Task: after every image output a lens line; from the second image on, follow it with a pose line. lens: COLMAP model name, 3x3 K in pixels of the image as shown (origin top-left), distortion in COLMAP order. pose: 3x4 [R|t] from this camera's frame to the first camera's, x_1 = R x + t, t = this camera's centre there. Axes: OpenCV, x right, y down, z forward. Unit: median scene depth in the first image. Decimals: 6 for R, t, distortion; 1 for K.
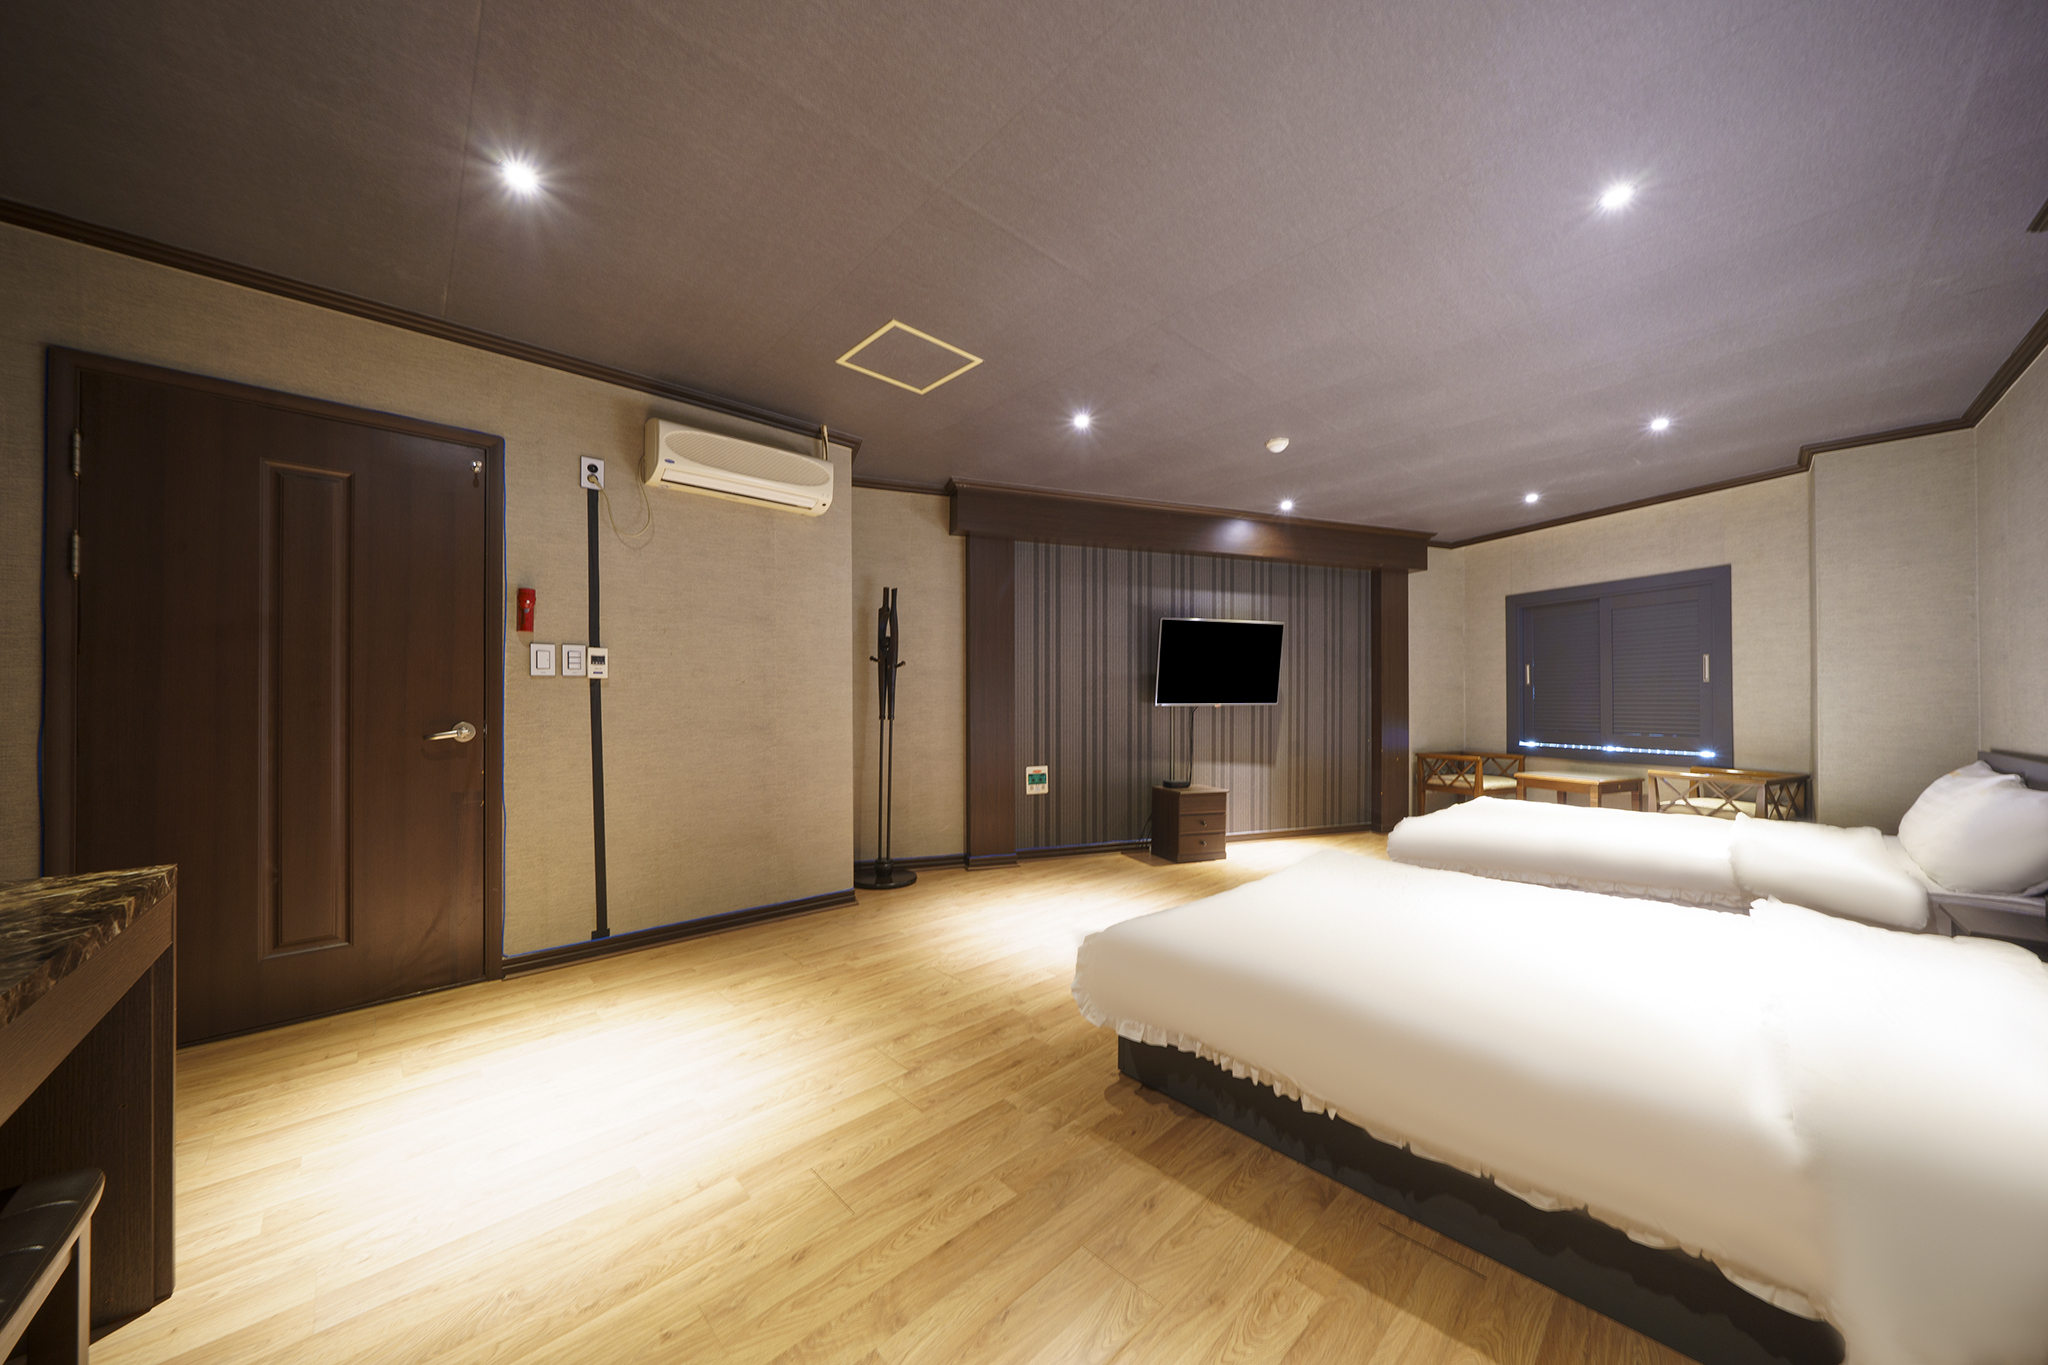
lens RADIAL K [[701.6, 0, 1019.3], [0, 701.6, 694.0], [0, 0, 1]] dist [-0.005576, 0.000199]
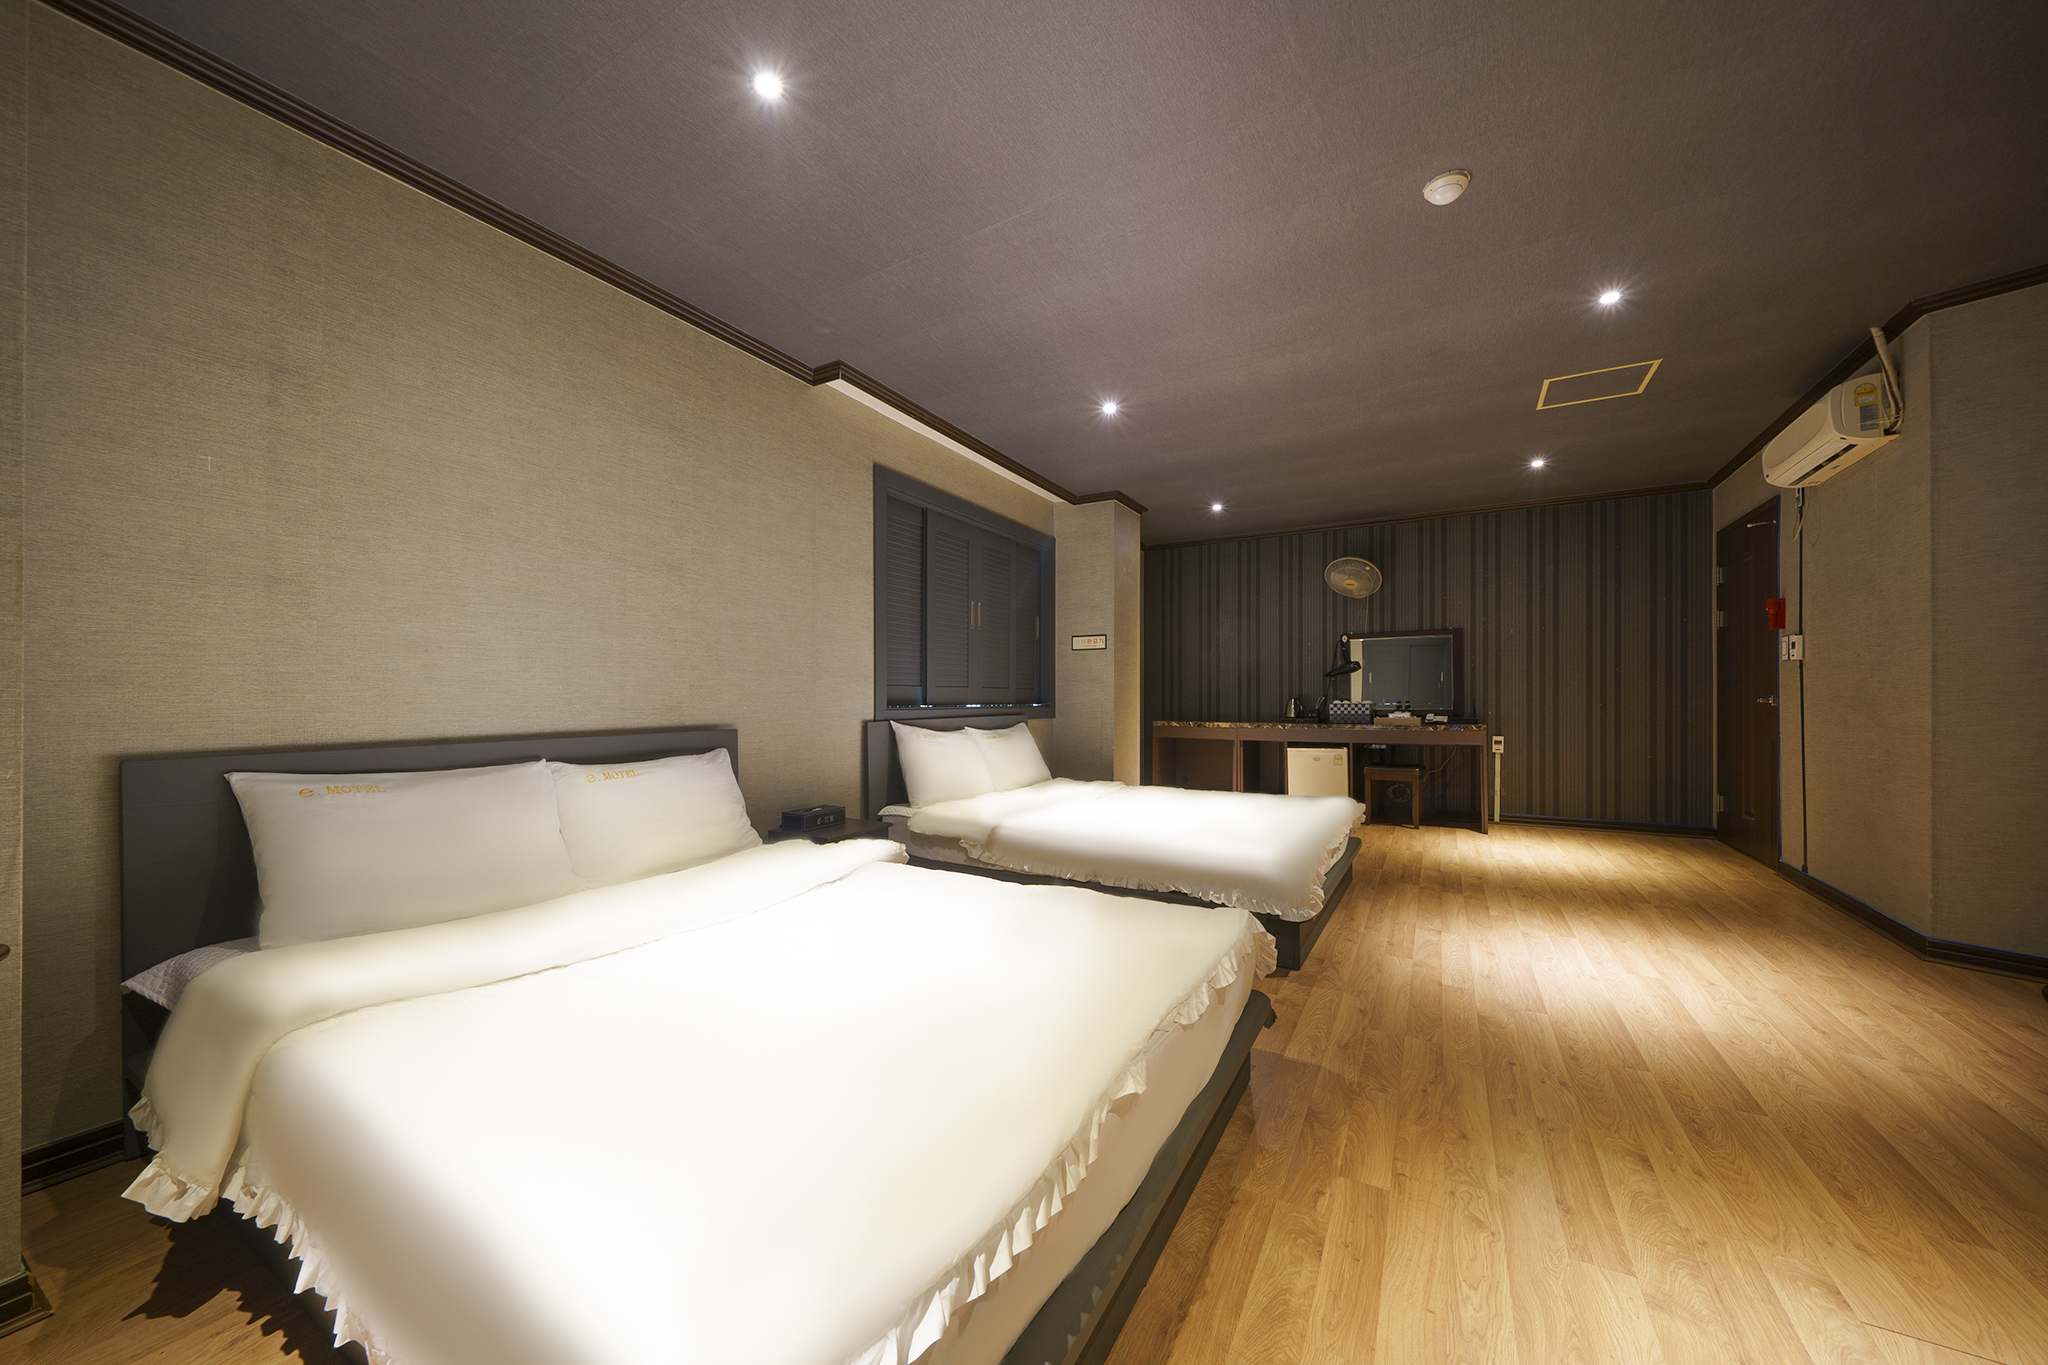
lens RADIAL K [[726.5, 0, 999.8], [0, 726.5, 696.3], [0, 0, 1]] dist [-0.009547, -0.000083]
pose [[-0.965916, 0.002484, -0.258843, 0.691524], [0.006199, 0.999889, -0.013537, 0.031780], [0.258781, -0.014680, -0.965824, 1.184105]]
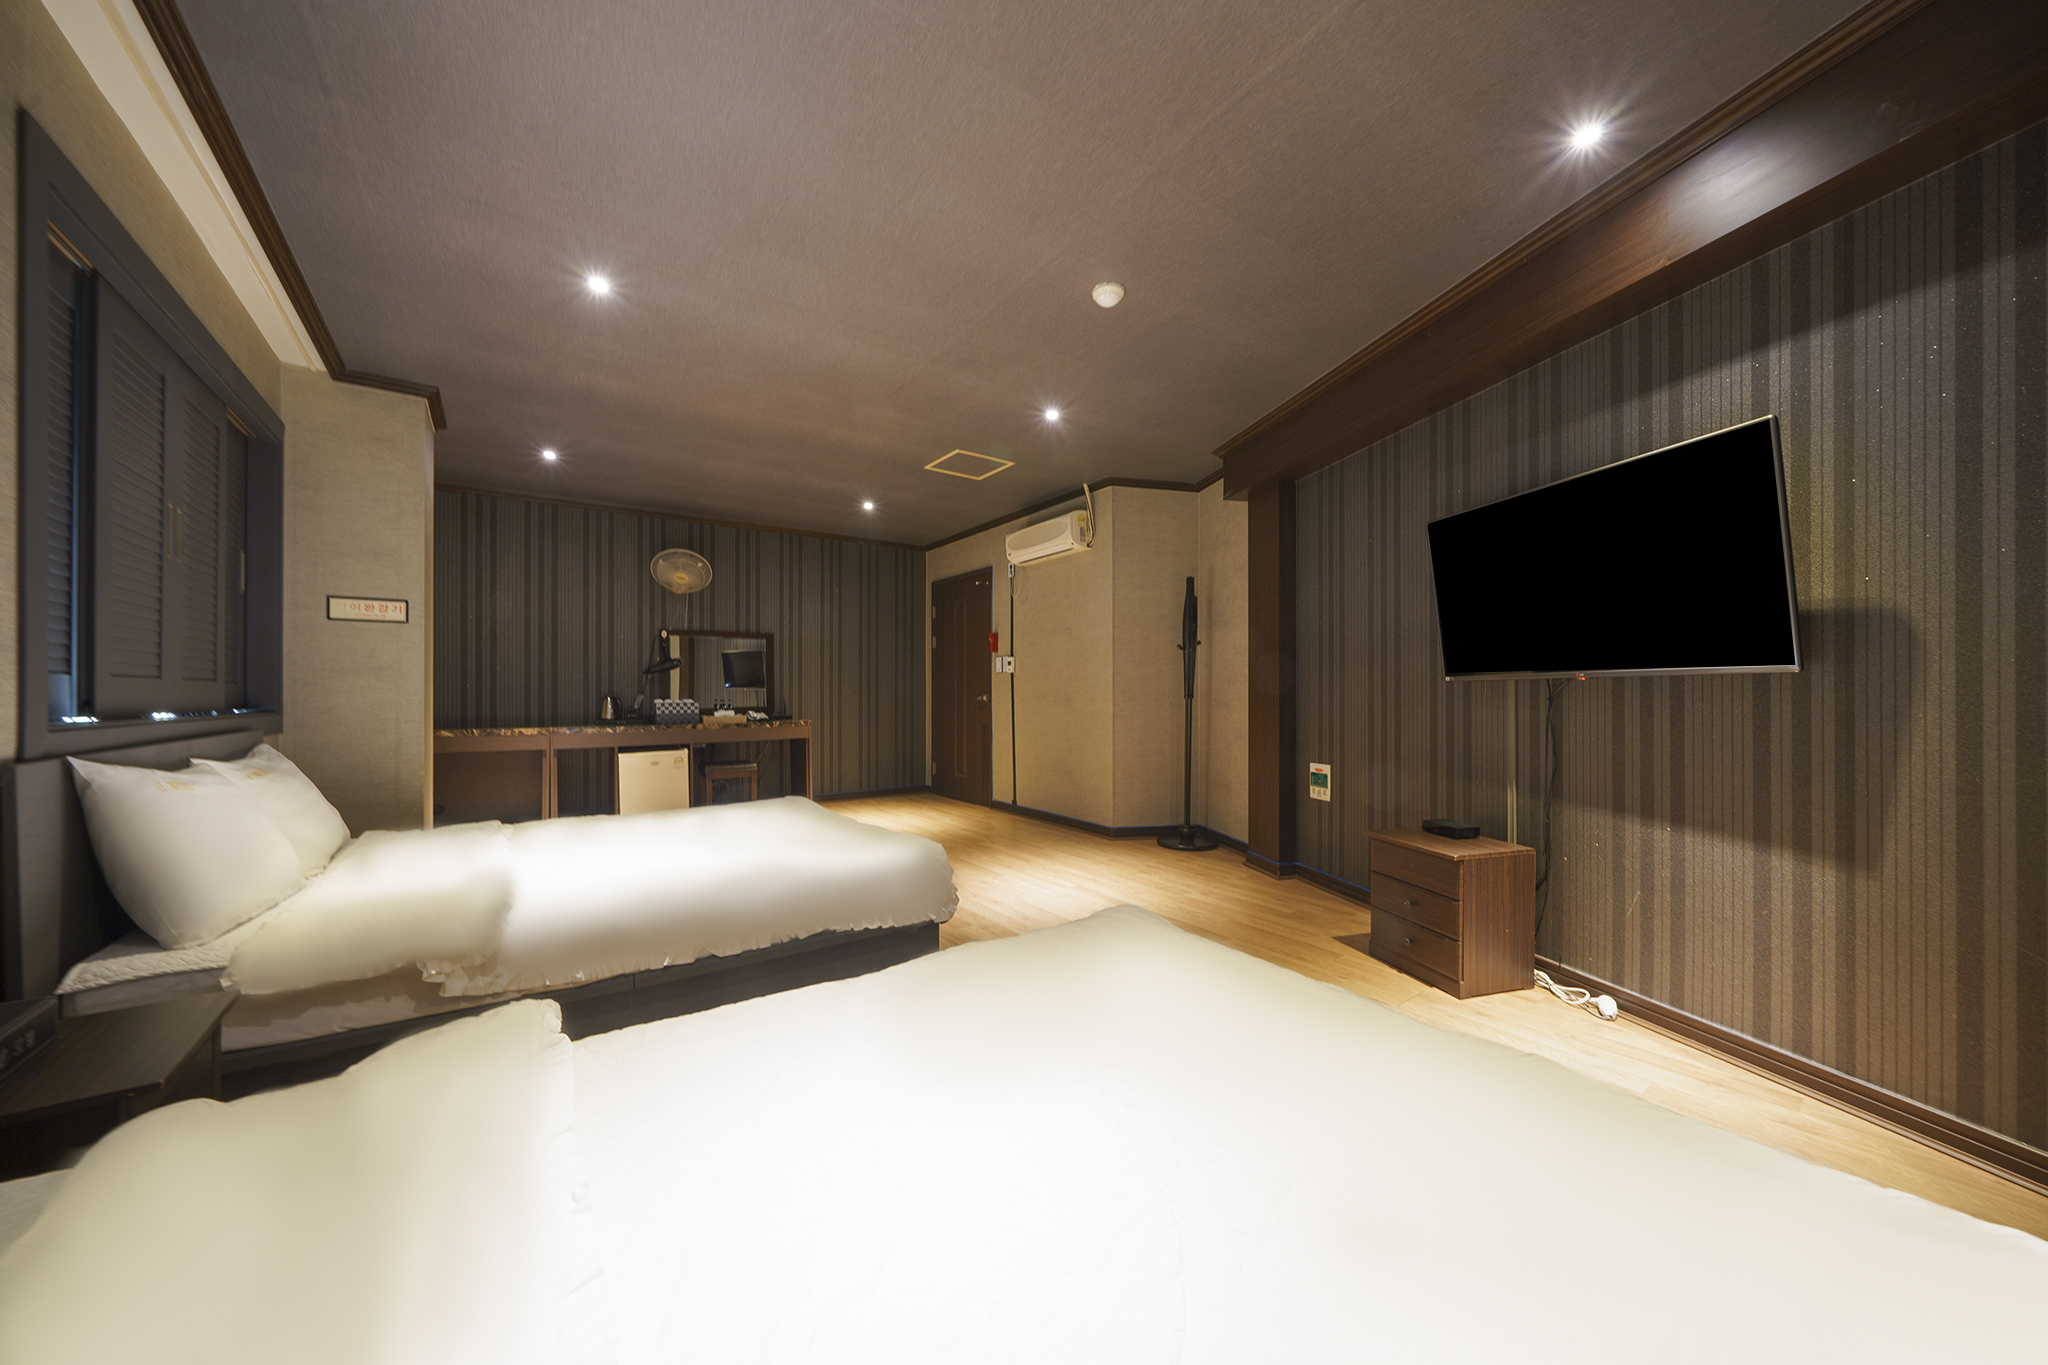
lens RADIAL K [[701.6, 0, 1019.3], [0, 701.6, 694.0], [0, 0, 1]] dist [-0.005576, 0.000199]
pose [[-0.138525, 0.002653, -0.990355, 0.864954], [0.013942, 0.999903, 0.000728, 0.023570], [0.990261, -0.013706, -0.138548, 0.823604]]
